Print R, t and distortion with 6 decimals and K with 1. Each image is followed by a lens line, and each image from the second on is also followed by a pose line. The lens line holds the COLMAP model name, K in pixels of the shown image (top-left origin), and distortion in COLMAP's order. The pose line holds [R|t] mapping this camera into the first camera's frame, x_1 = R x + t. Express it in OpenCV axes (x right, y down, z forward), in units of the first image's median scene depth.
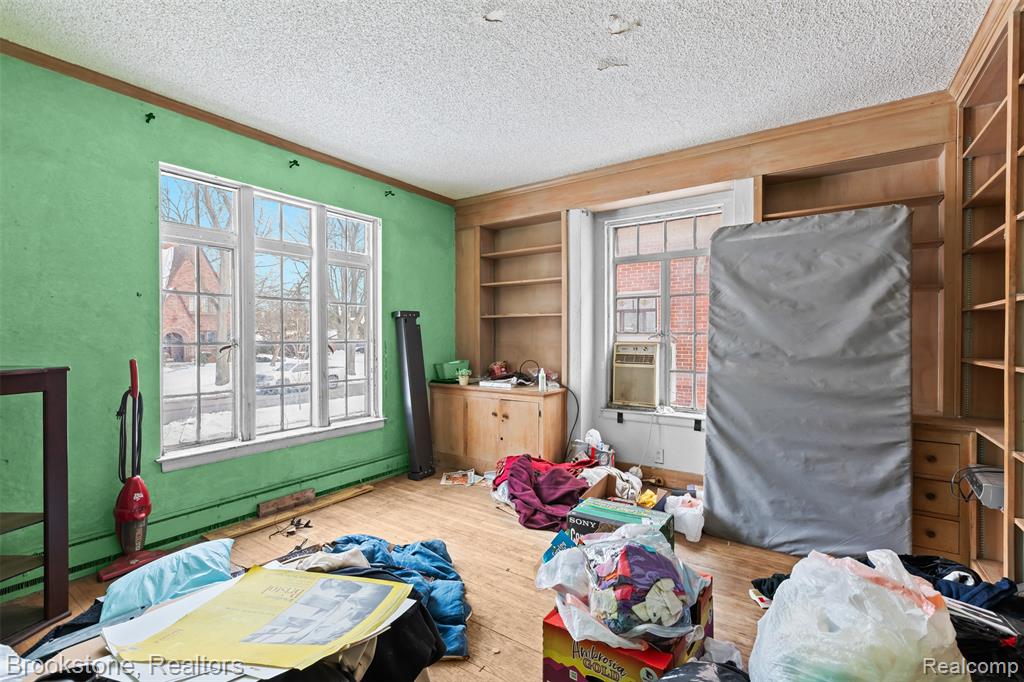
lens RADIAL K [[454.9, 0, 513.4], [0, 454.9, 337.4], [0, 0, 1]] dist [-0.000429, 0.000052]
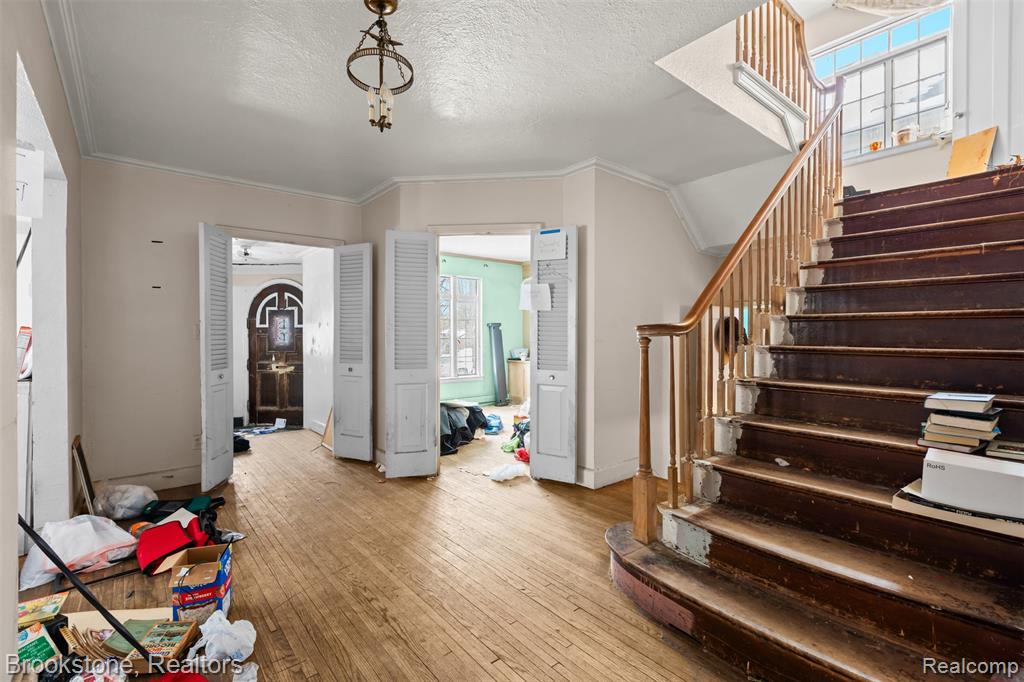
lens RADIAL K [[454.9, 0, 511.5], [0, 454.9, 342.2], [0, 0, 1]] dist [-0.000429, 0.000052]
pose [[0.964169, 0.006772, -0.265201, 0.352366], [-0.003895, 0.999928, 0.011375, 0.003258], [0.265259, -0.009934, 0.964126, -0.866719]]
